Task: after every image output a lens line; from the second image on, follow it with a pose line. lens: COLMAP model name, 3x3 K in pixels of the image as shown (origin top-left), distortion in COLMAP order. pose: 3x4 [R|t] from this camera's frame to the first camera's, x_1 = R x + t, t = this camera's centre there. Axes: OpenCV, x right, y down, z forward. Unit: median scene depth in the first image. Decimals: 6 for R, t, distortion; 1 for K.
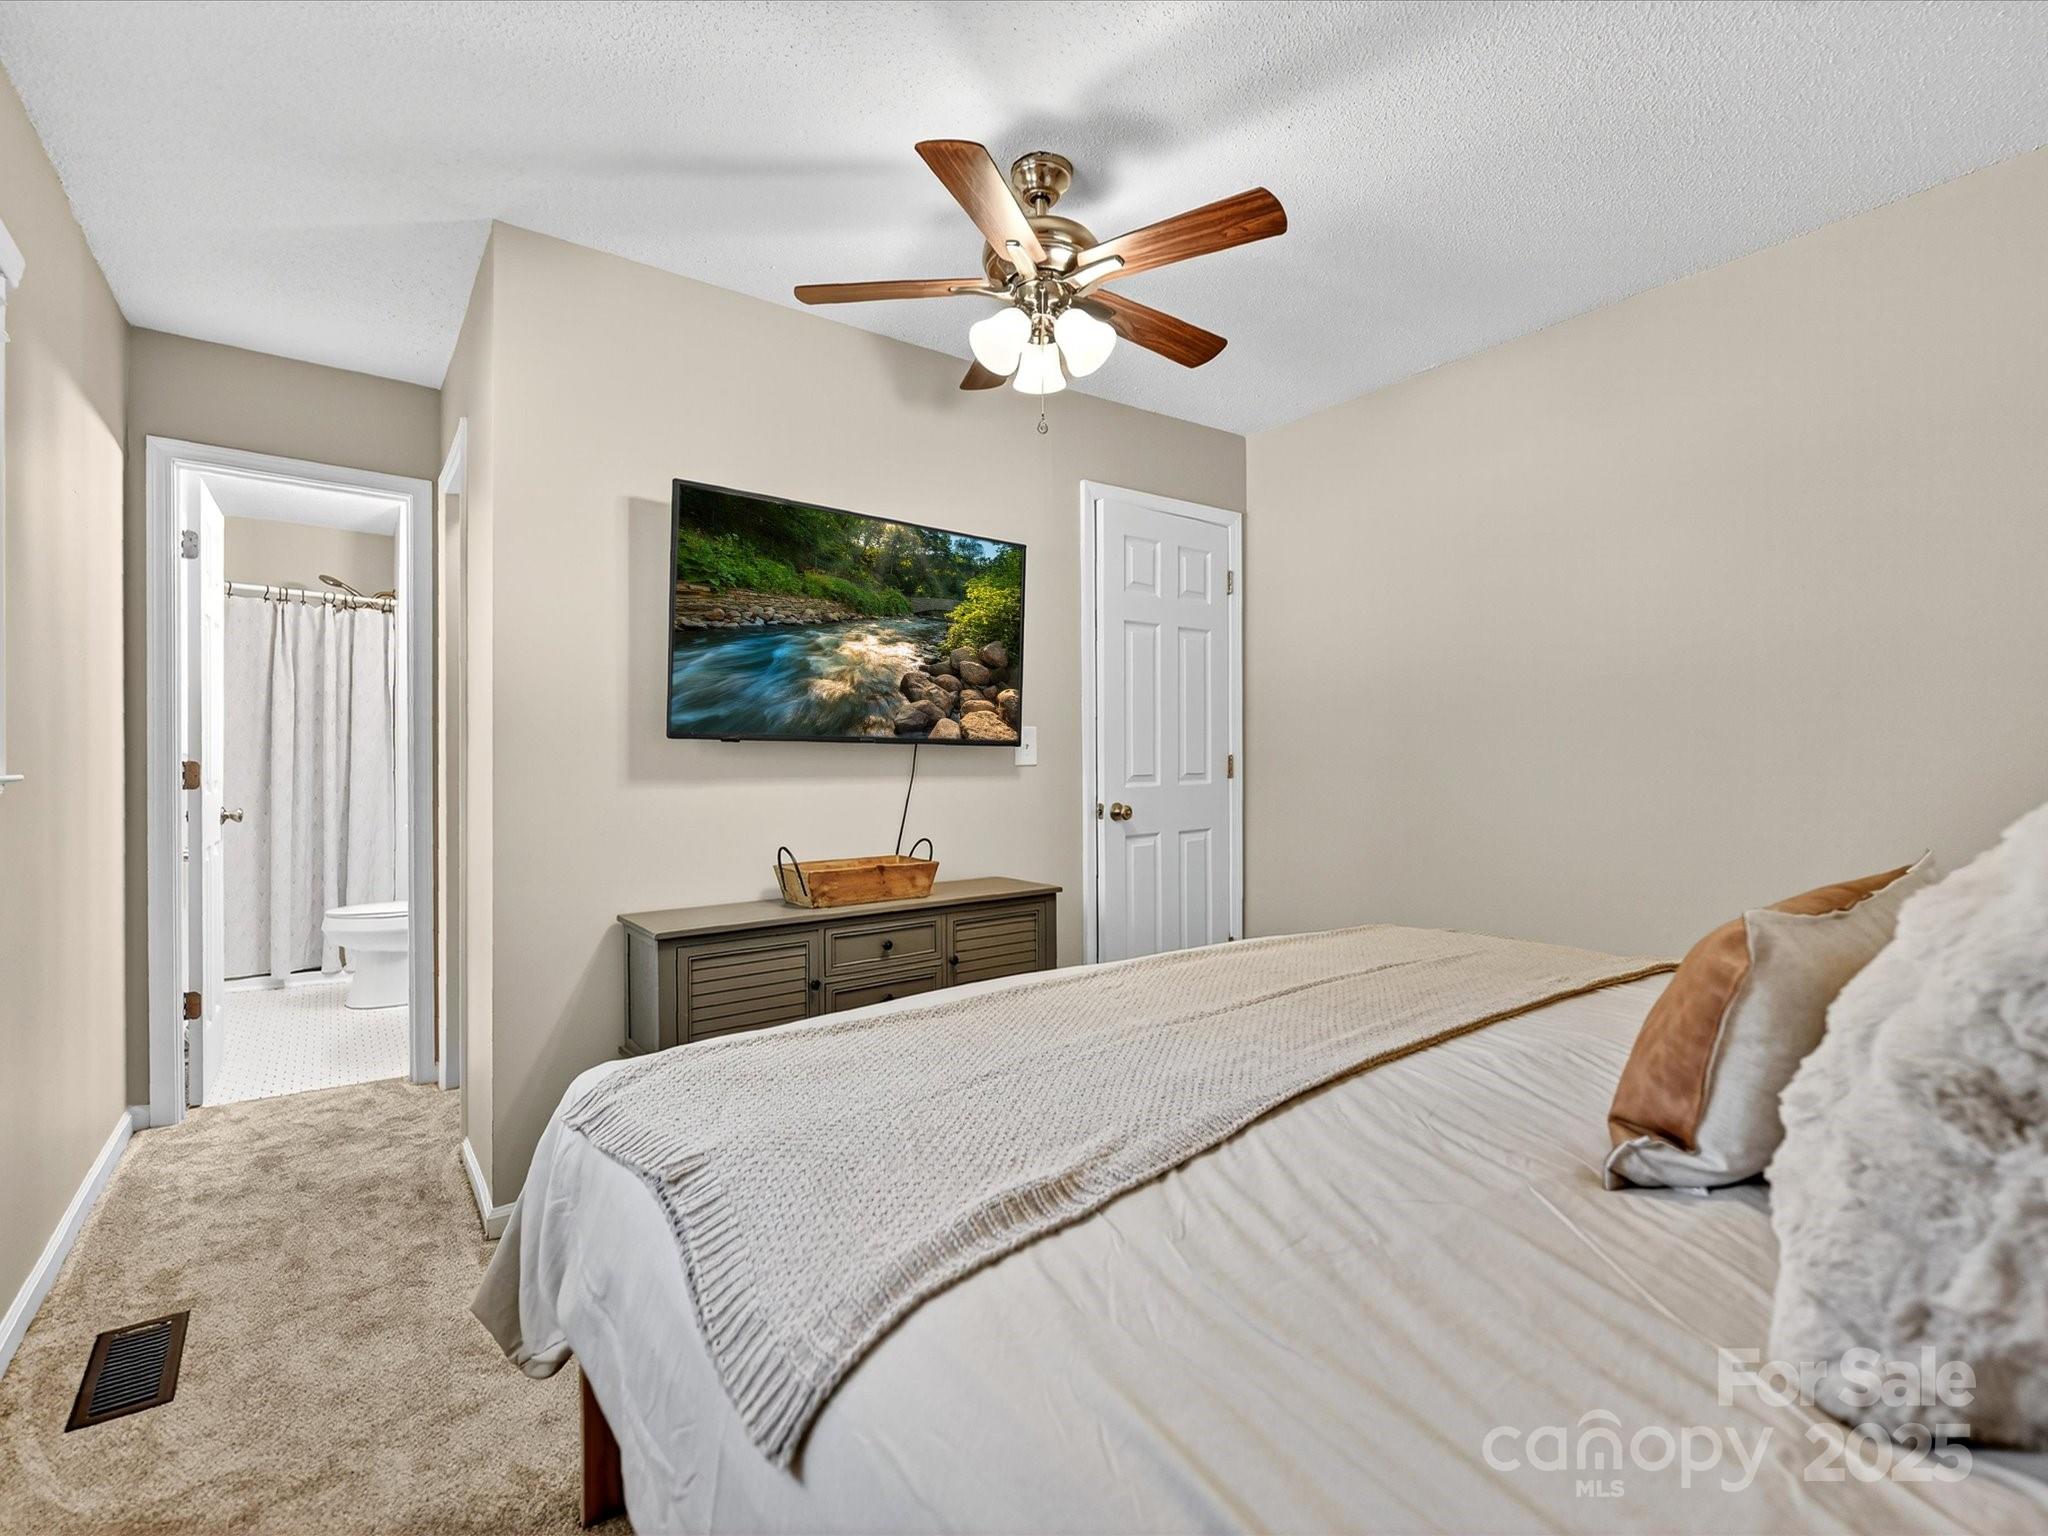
lens RADIAL K [[930.8, 0, 1022.8], [0, 930.8, 767.1], [0, 0, 1]] dist [-0.001115, 0.000037]
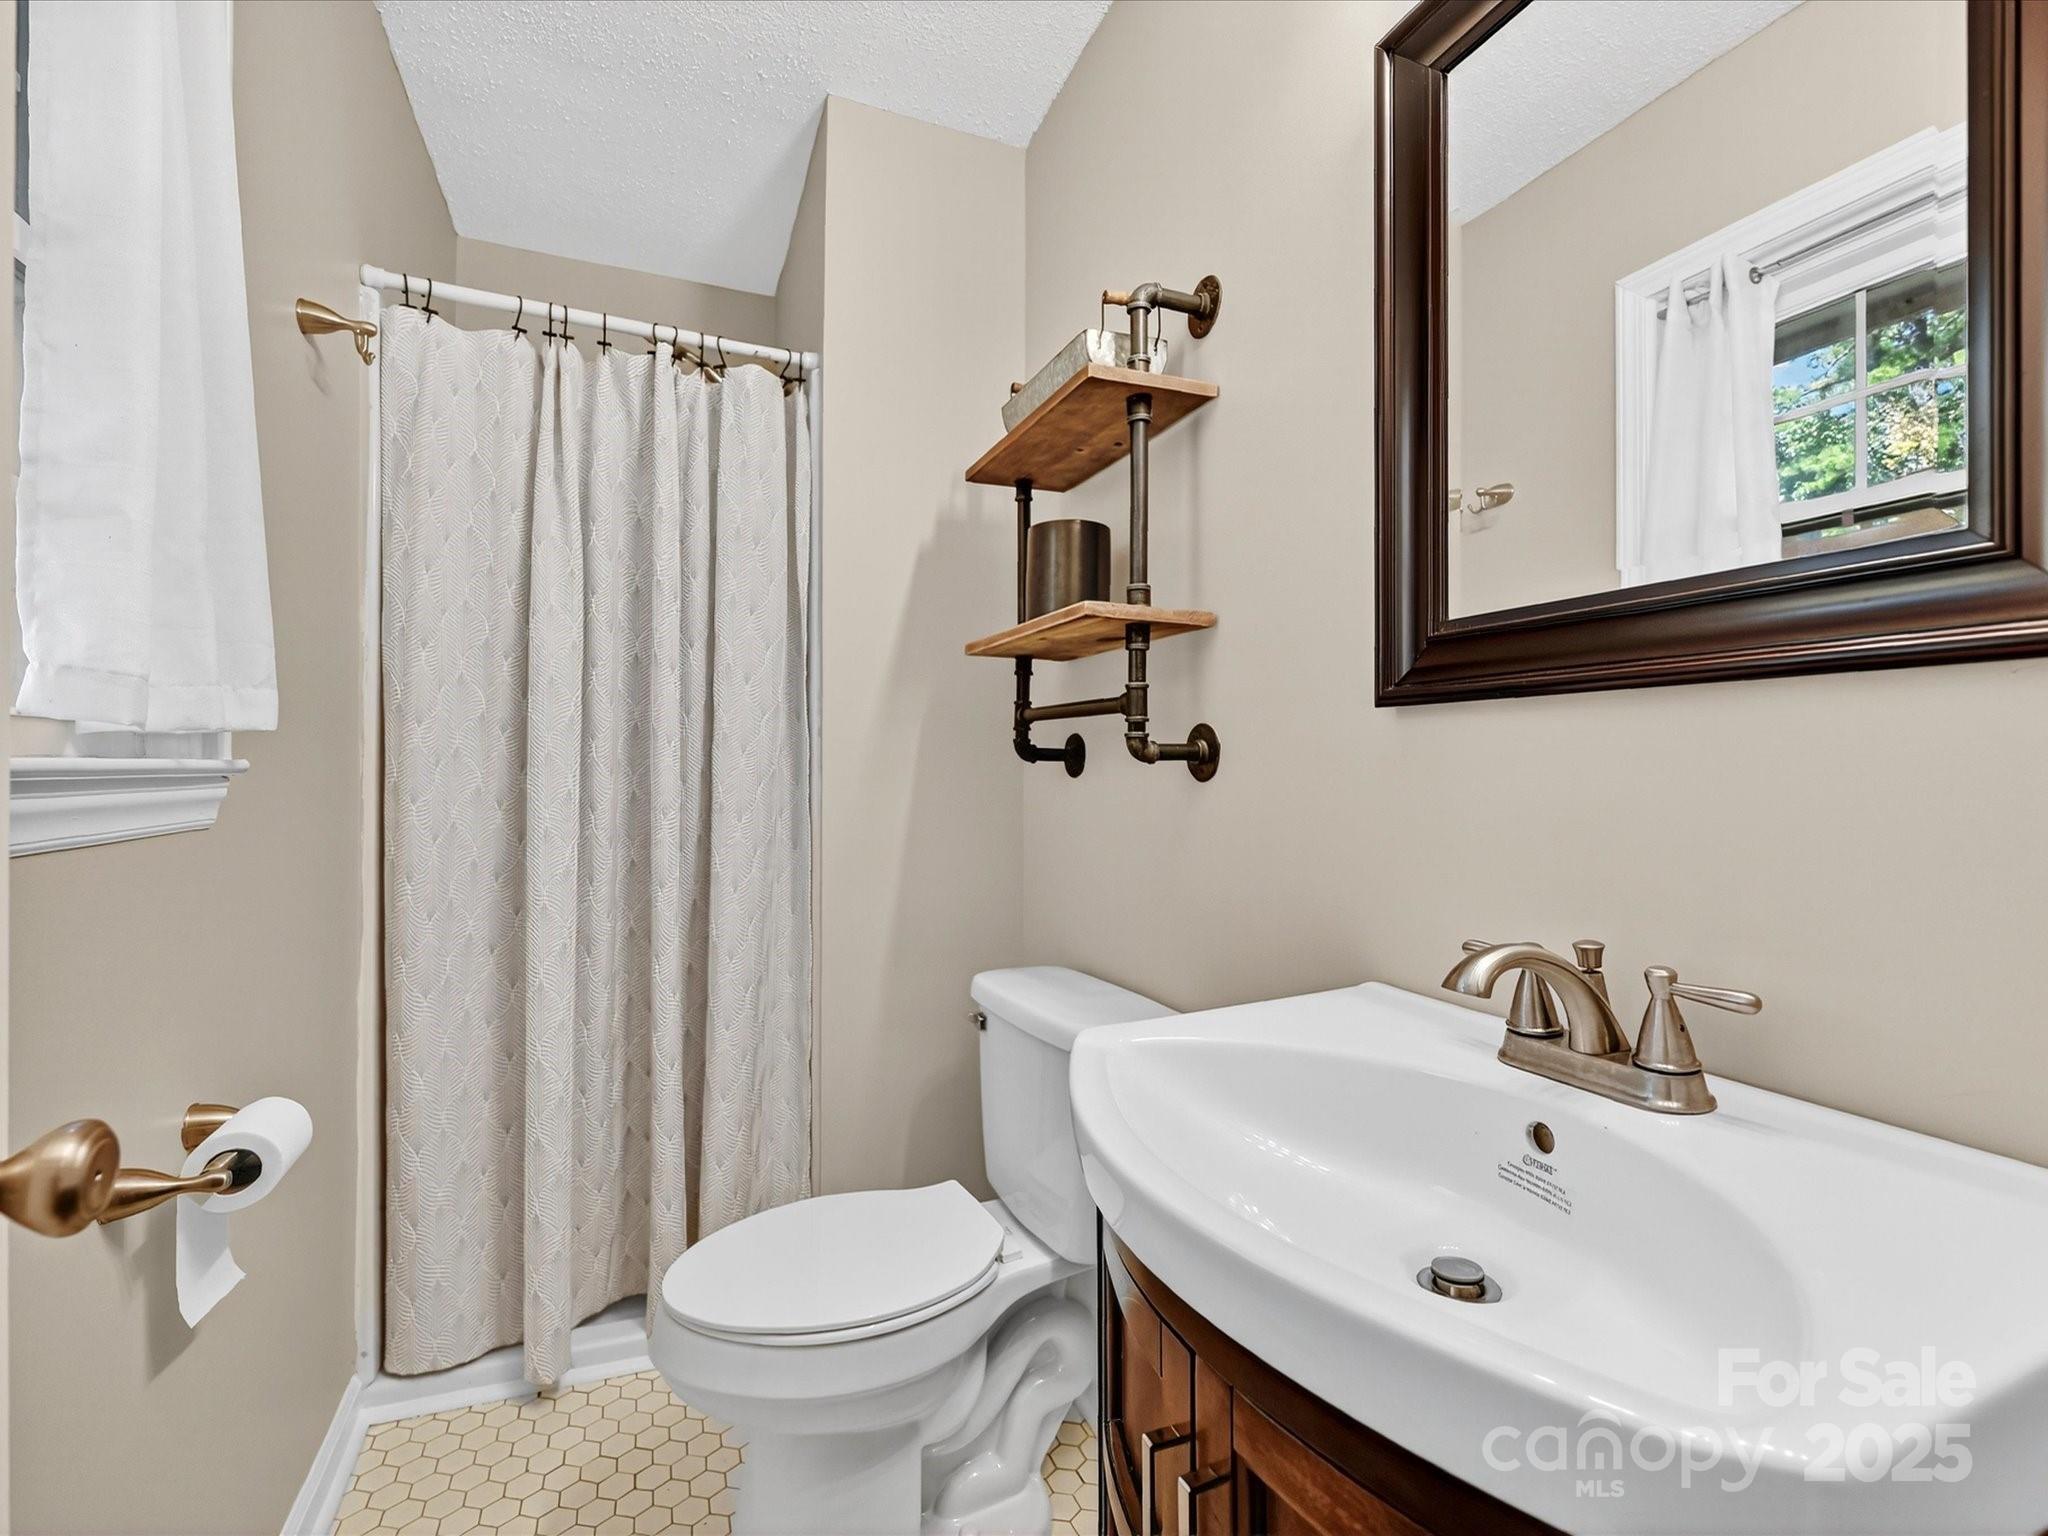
lens RADIAL K [[930.8, 0, 1027.1], [0, 930.8, 765.0], [0, 0, 1]] dist [-0.001115, 0.000037]
pose [[0.968032, 0.000353, -0.250826, -0.515814], [0.000096, 0.999998, 0.001779, -0.008634], [0.250826, -0.001746, 0.968031, 0.681185]]
